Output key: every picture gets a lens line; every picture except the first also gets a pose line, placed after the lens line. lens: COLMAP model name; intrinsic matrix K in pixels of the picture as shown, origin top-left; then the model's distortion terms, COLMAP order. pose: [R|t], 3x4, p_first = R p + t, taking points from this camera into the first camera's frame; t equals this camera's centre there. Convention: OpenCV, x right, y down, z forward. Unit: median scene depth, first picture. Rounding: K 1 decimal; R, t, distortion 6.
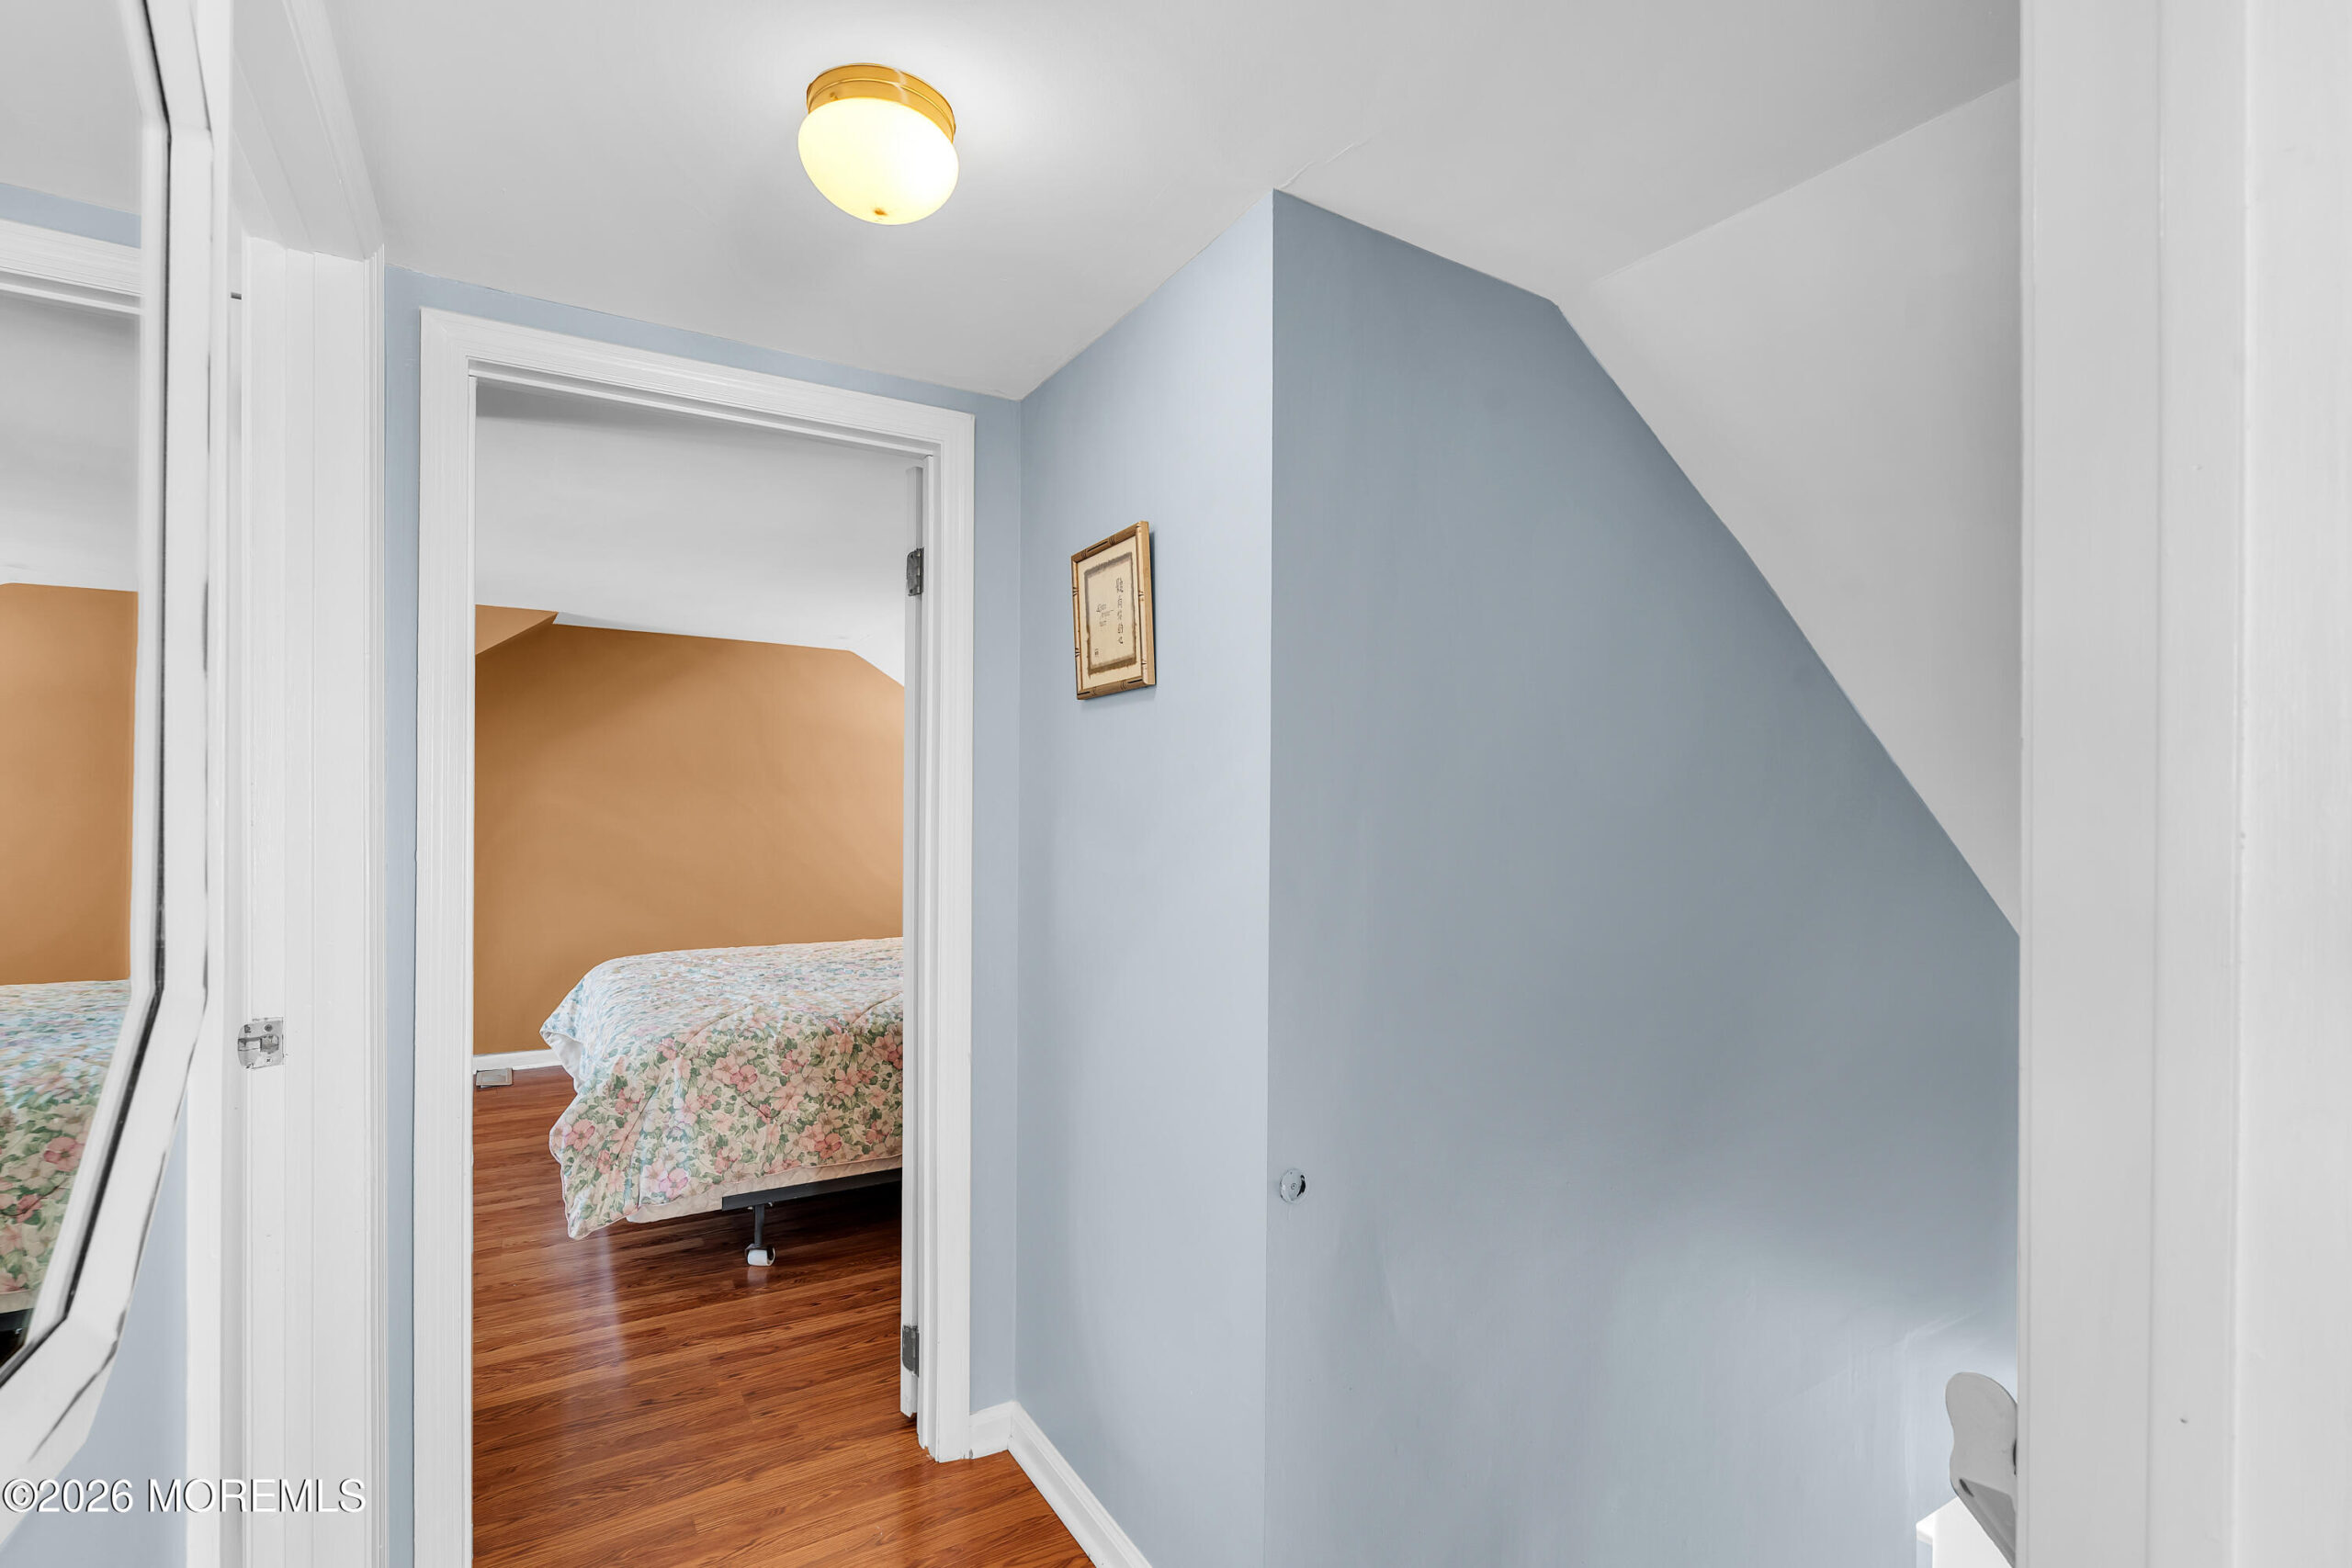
lens RADIAL K [[1053.5, 0, 1162.0], [0, 1053.5, 802.3], [0, 0, 1]] dist [-0.012957, 0.002720]
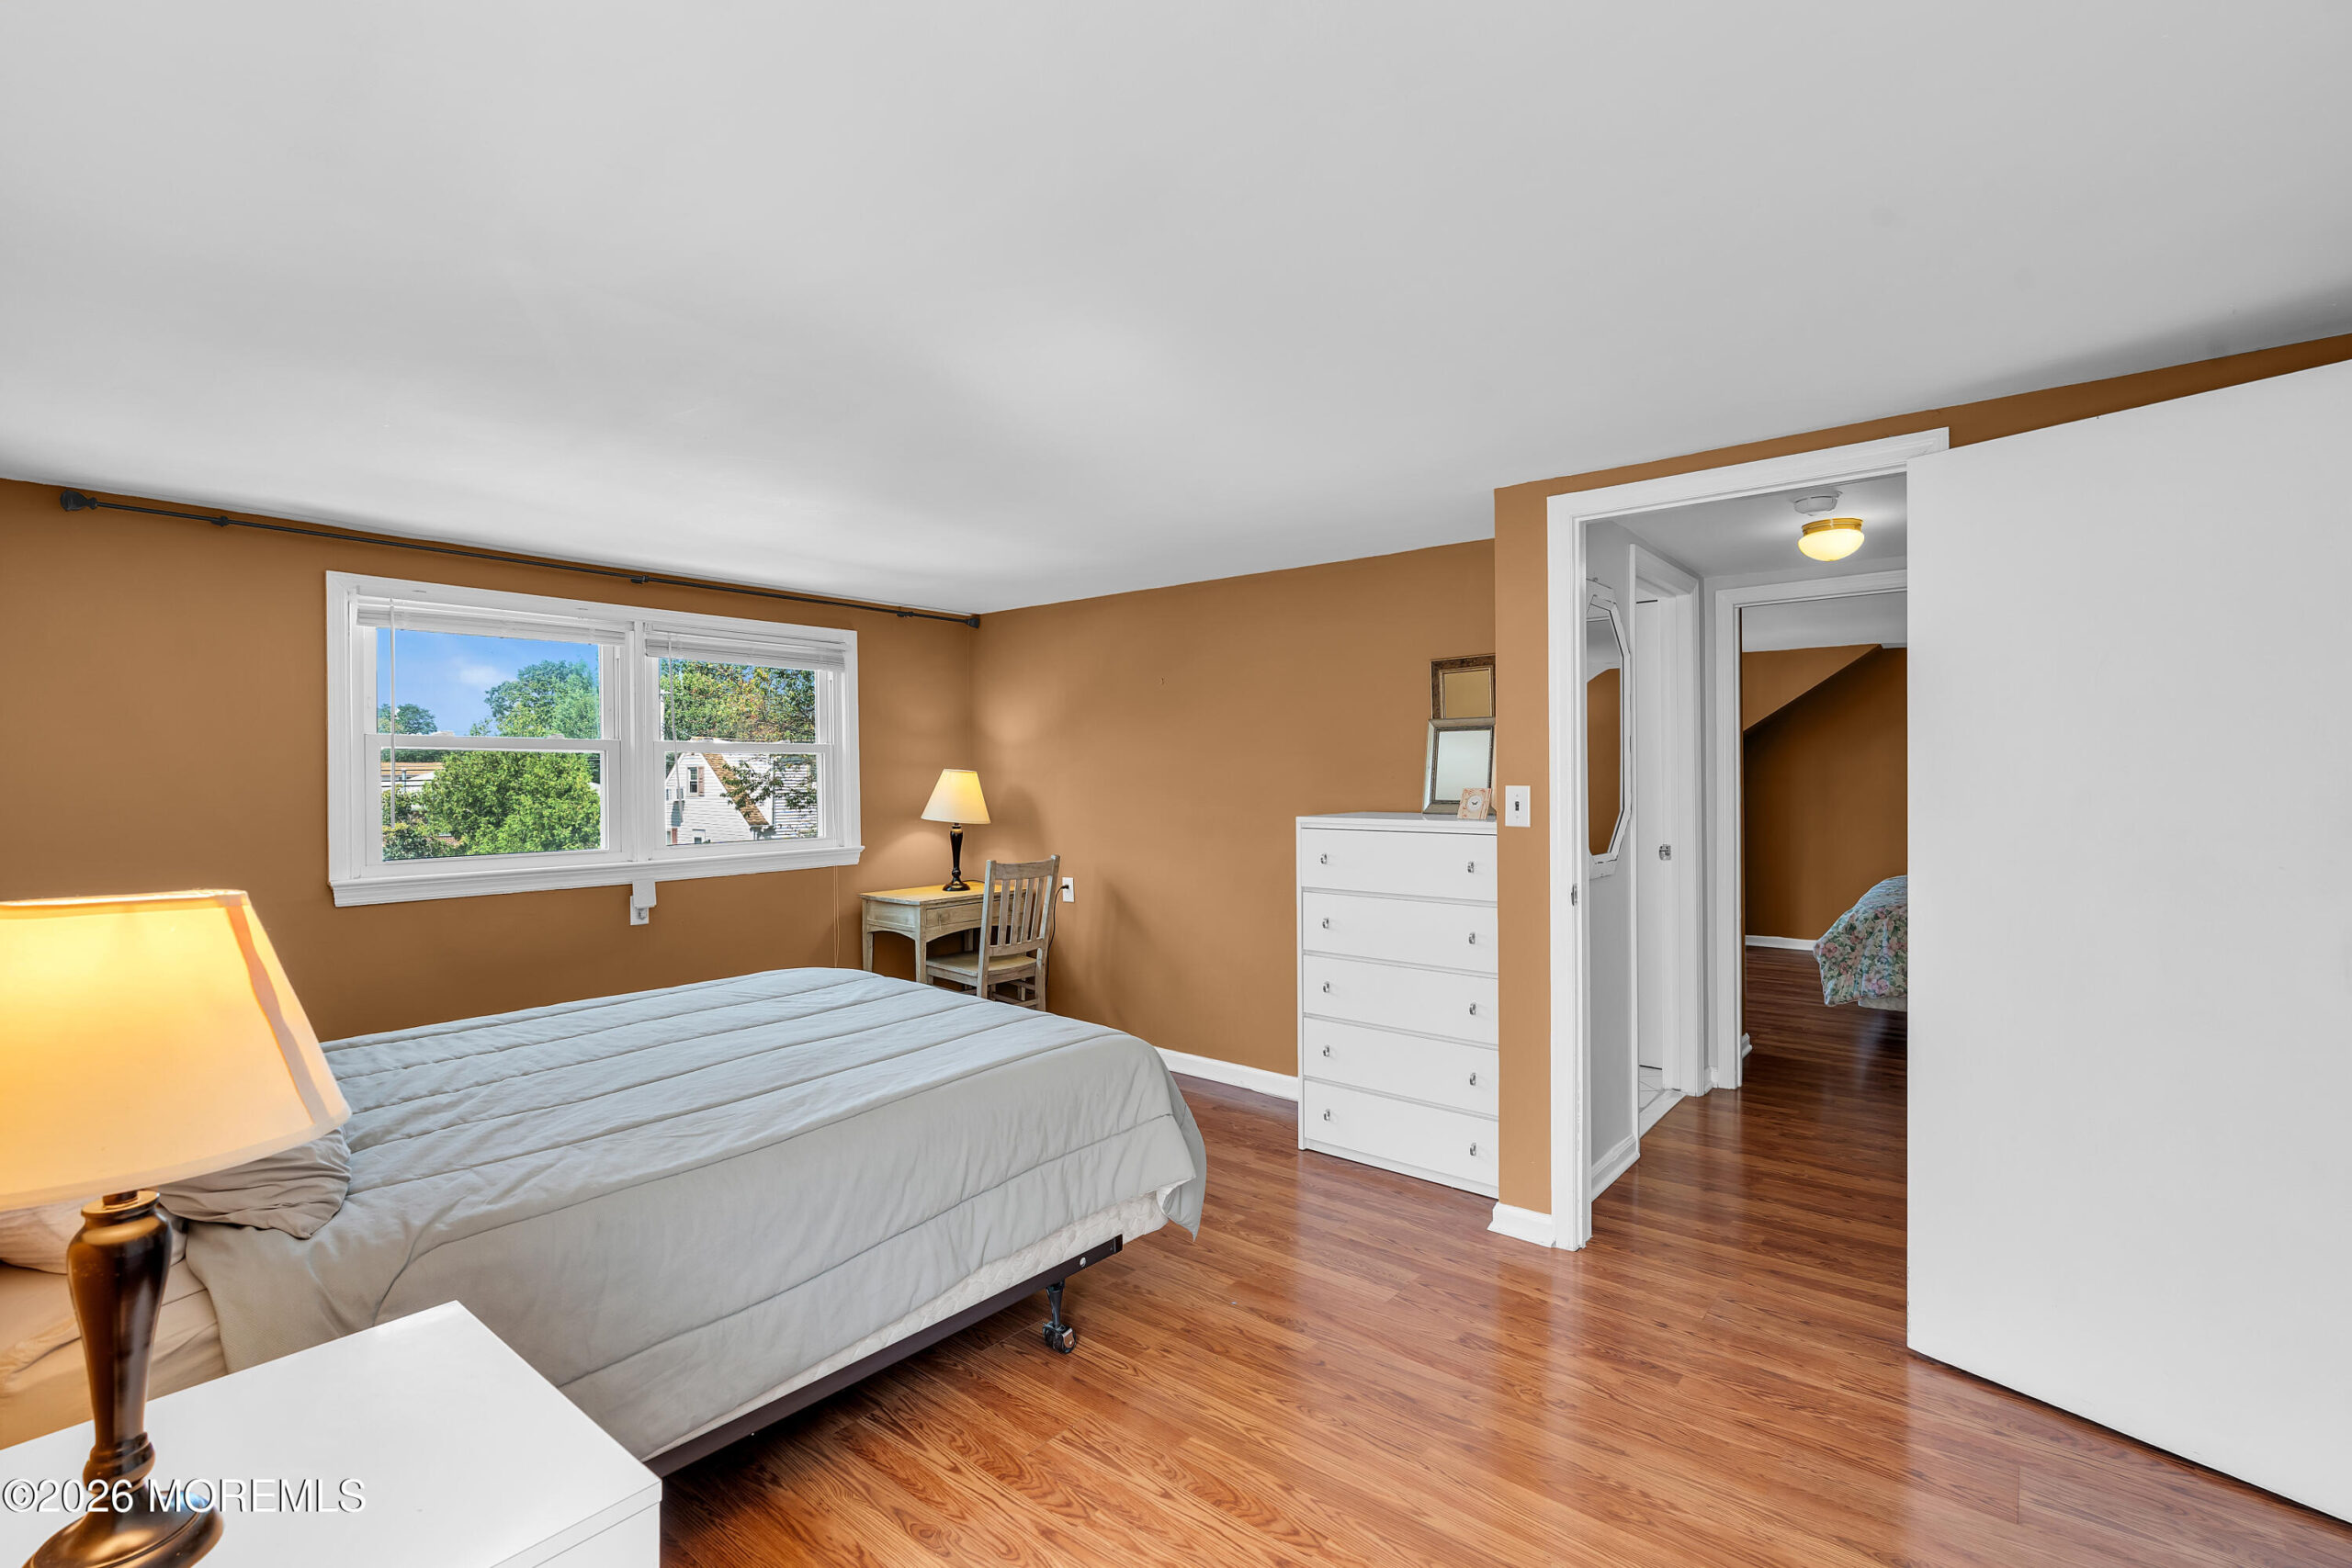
lens RADIAL K [[1053.5, 0, 1171.4], [0, 1053.5, 781.9], [0, 0, 1]] dist [-0.012957, 0.002720]
pose [[0.335934, 0.000211, -0.941886, 0.804450], [0.010466, 0.999937, 0.003957, -0.004257], [0.941828, -0.011188, 0.335910, -0.725903]]
